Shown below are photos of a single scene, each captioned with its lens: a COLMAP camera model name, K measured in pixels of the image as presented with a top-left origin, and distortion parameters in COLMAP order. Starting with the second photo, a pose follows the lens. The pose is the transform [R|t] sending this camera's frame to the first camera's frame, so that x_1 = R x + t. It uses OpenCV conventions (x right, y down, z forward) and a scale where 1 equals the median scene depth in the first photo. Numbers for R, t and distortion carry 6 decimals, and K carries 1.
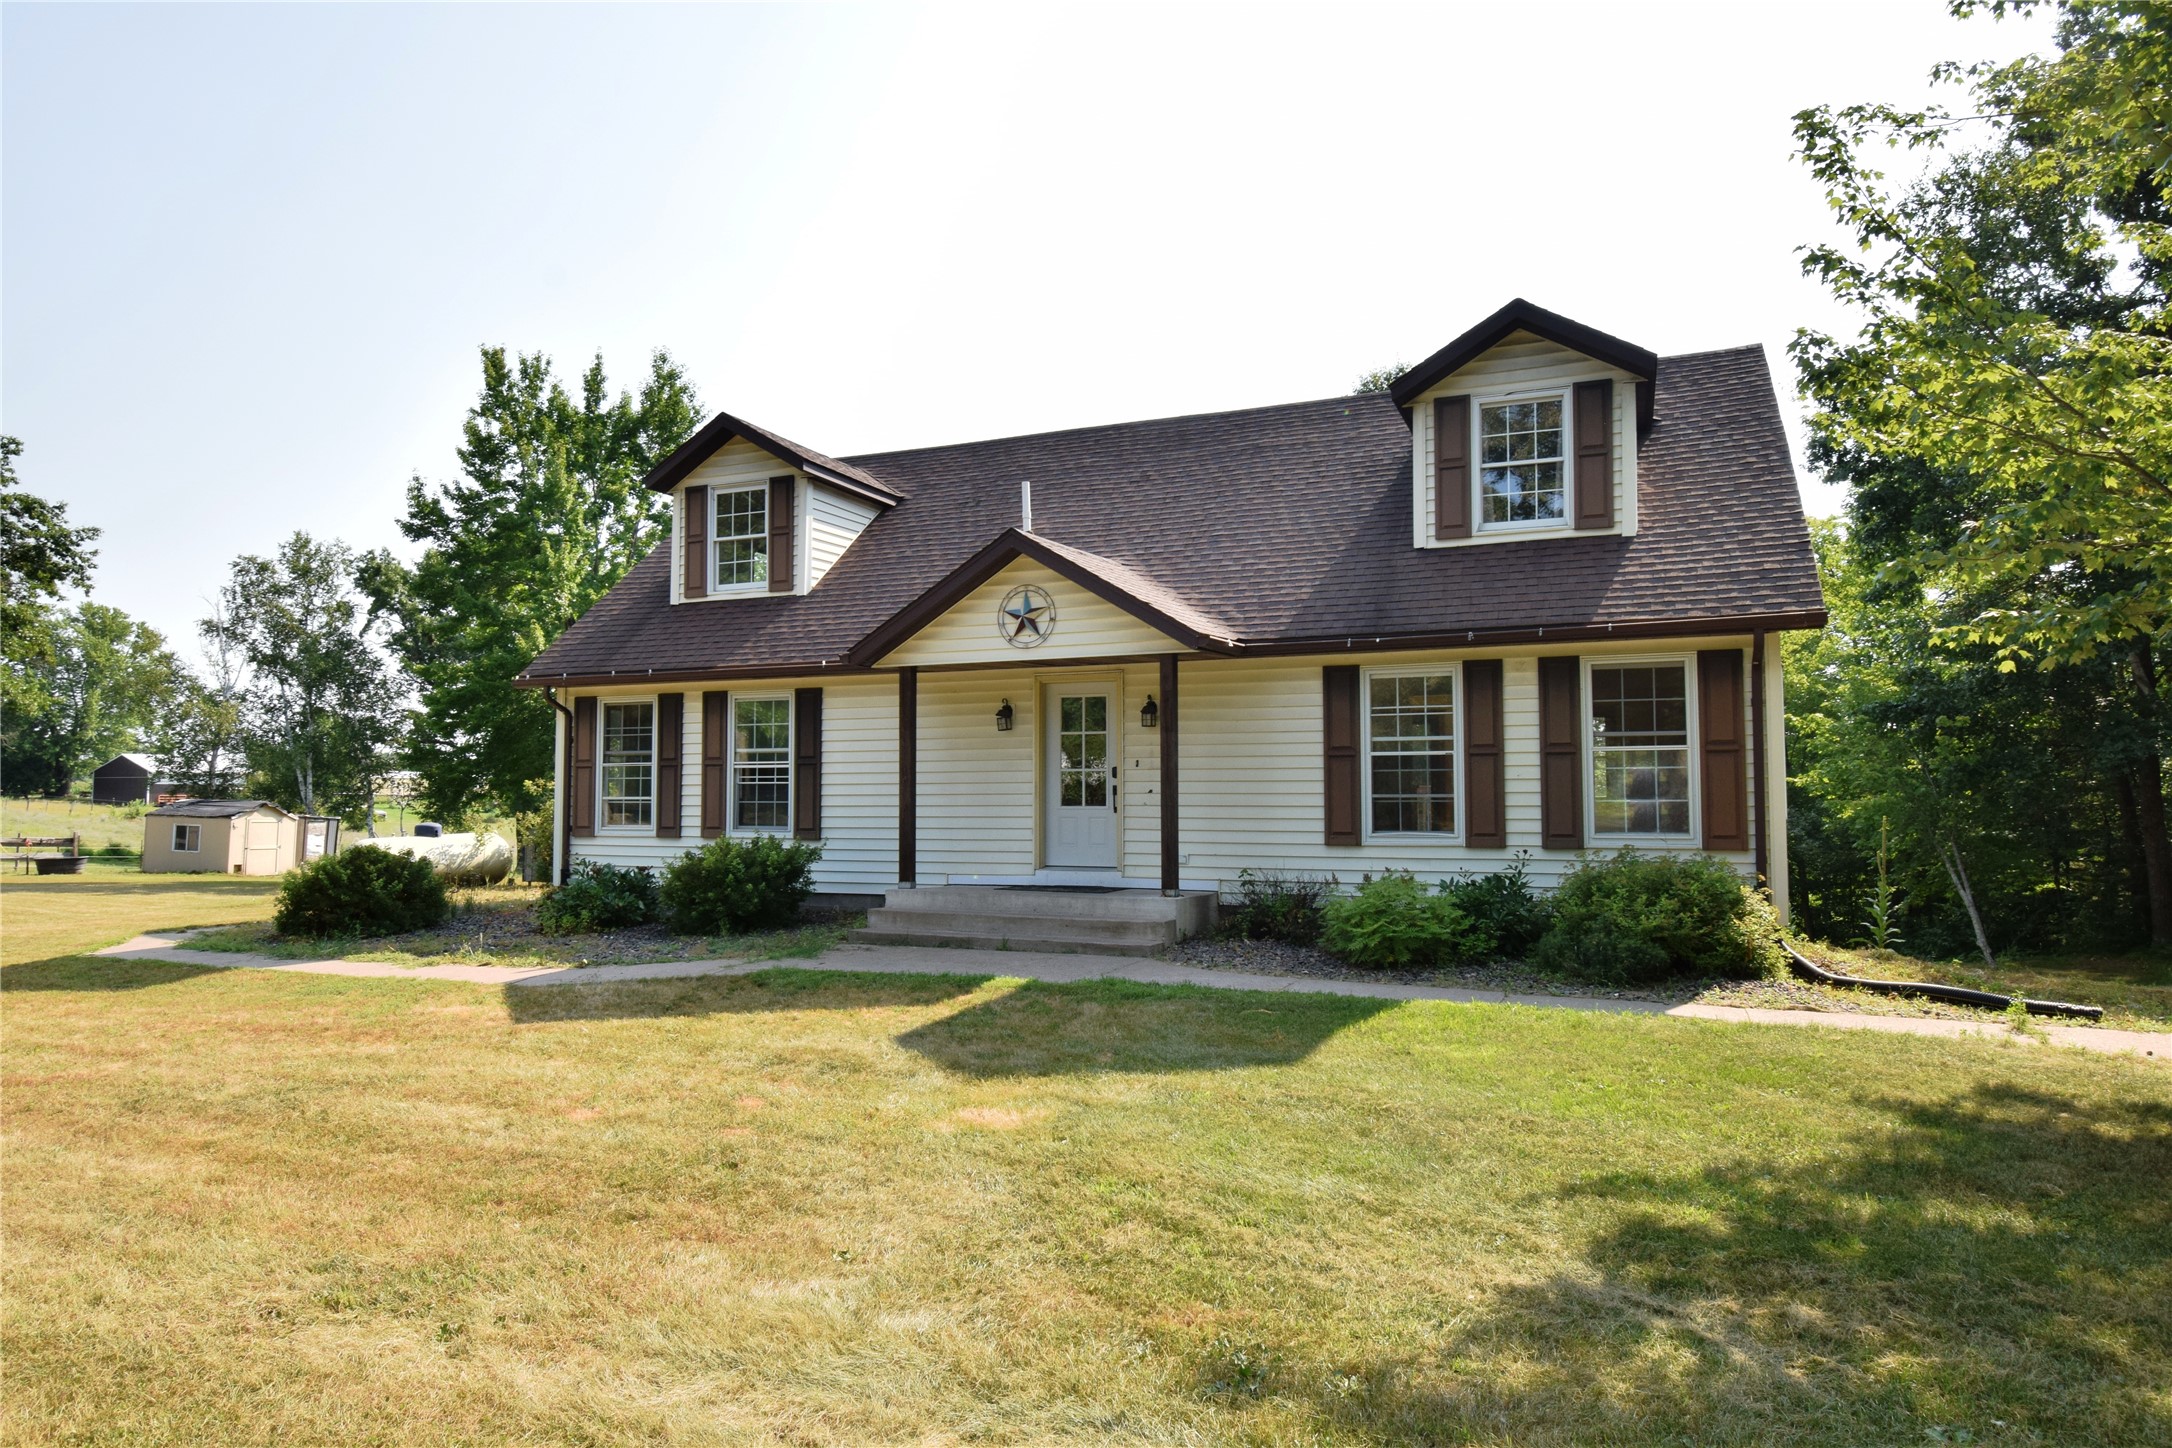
lens RADIAL K [[1363.9, 0, 1086.0], [0, 1363.9, 724.0], [0, 0, 1]] dist [-0.001209, 0.000118]
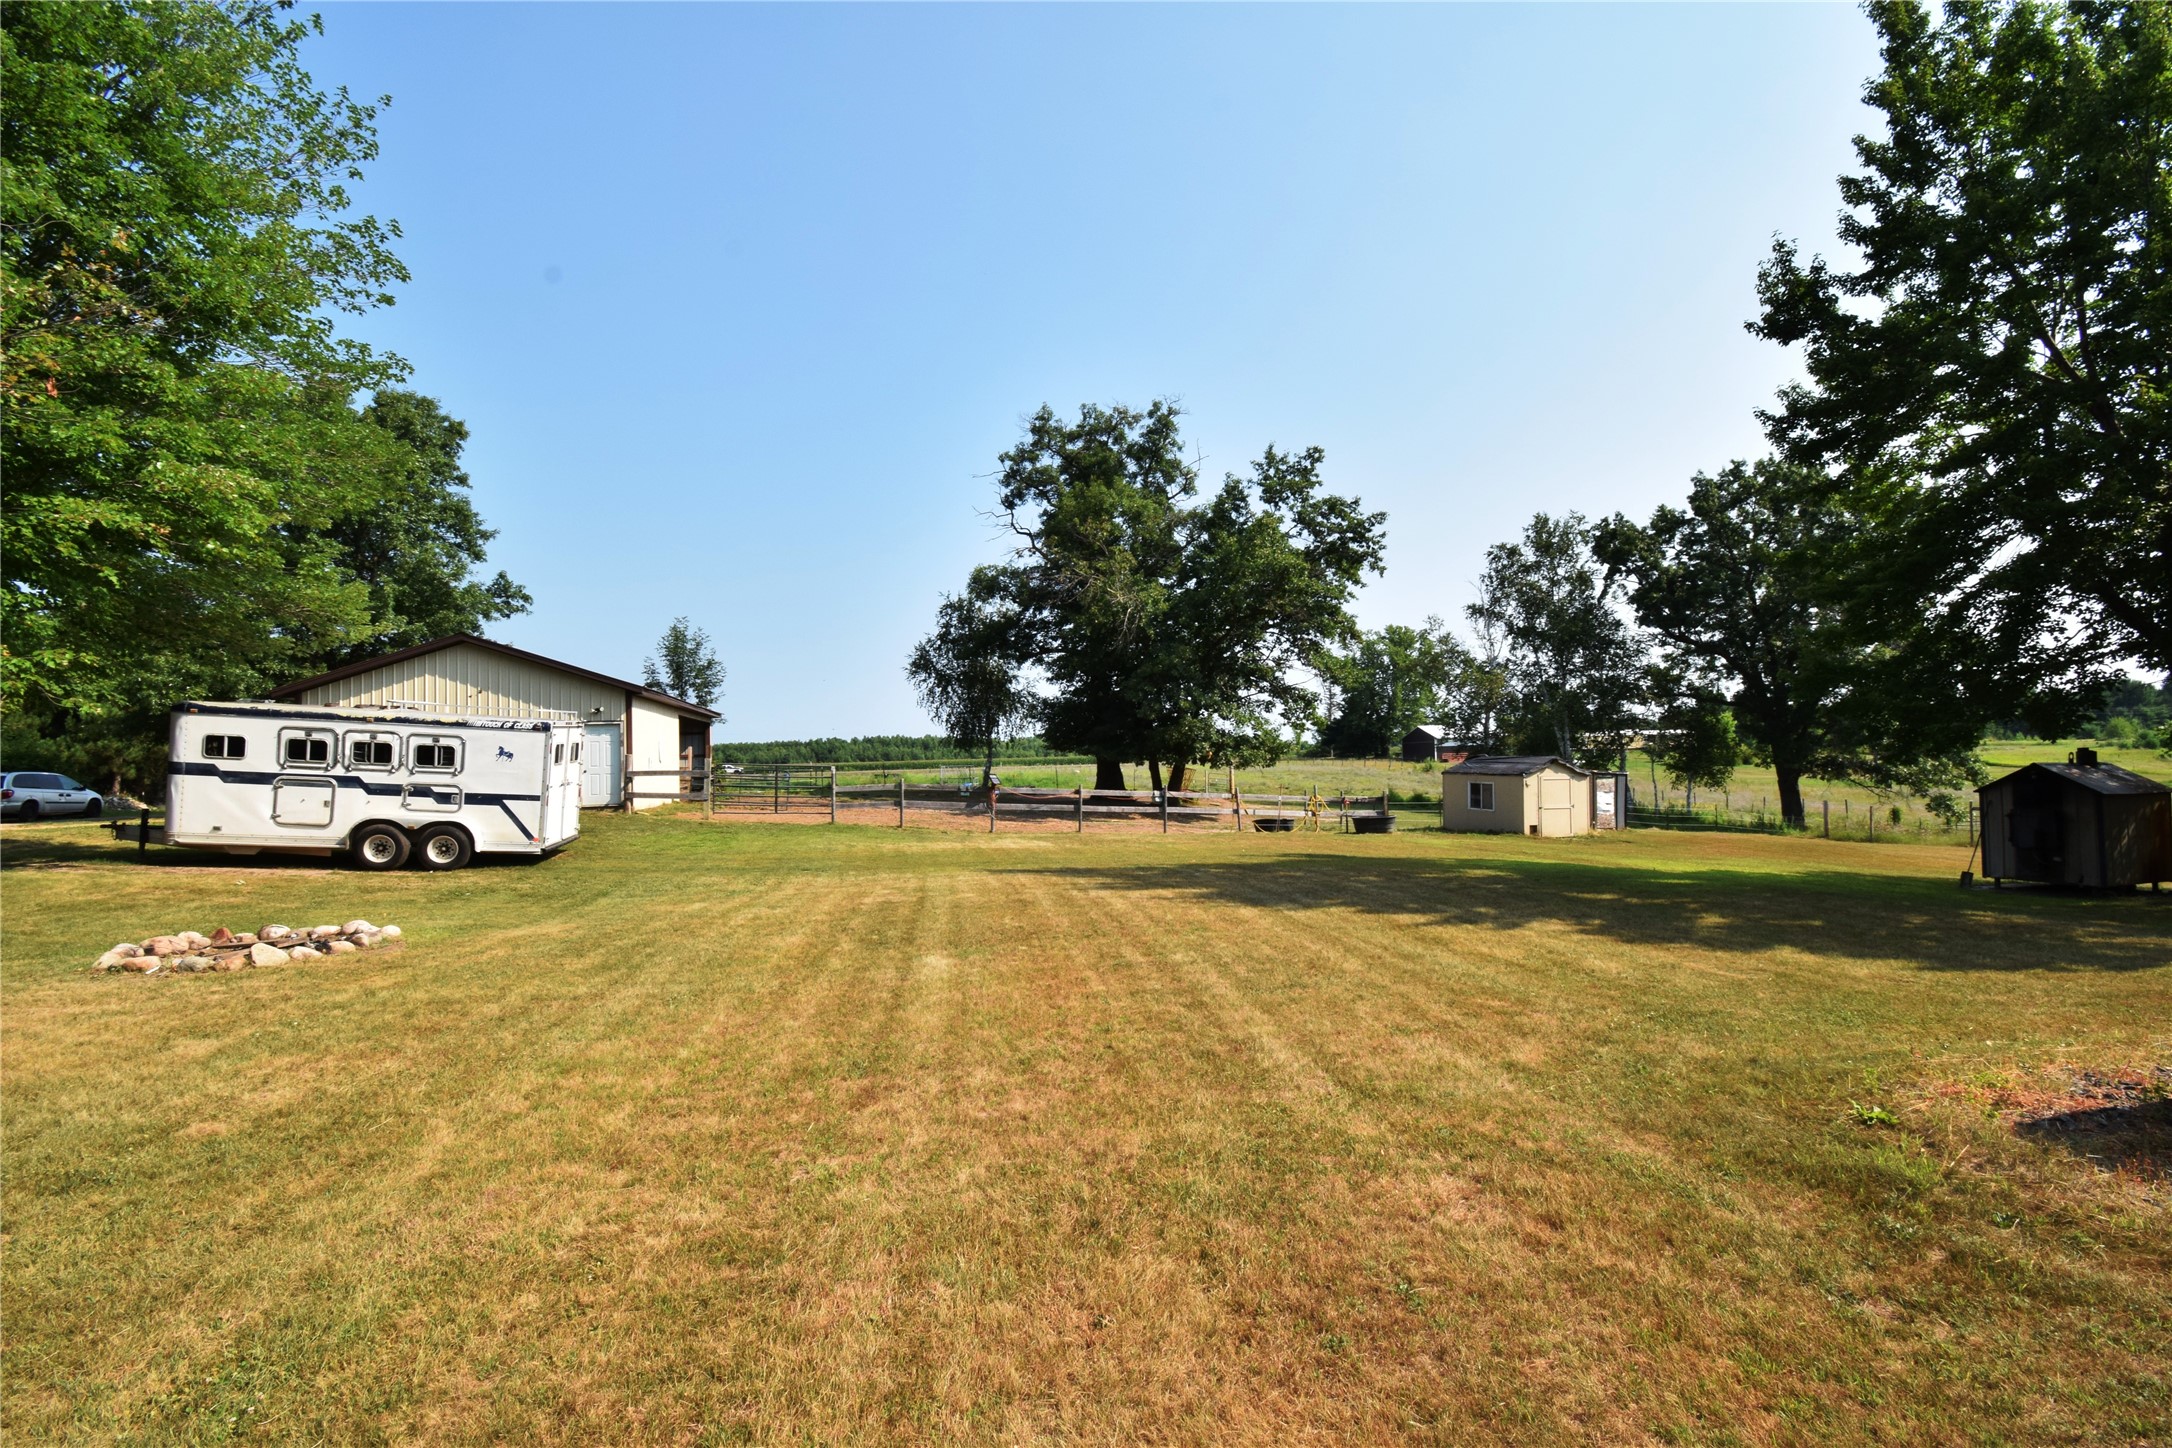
lens RADIAL K [[962.3, 0, 1086.0], [0, 962.3, 724.0], [0, 0, 1]] dist [-0.037009, -0.000092]
pose [[0.581903, -0.051330, -0.811636, -0.172765], [0.071180, 0.997391, -0.012044, 0.012865], [0.810137, -0.050764, 0.584039, 0.241655]]
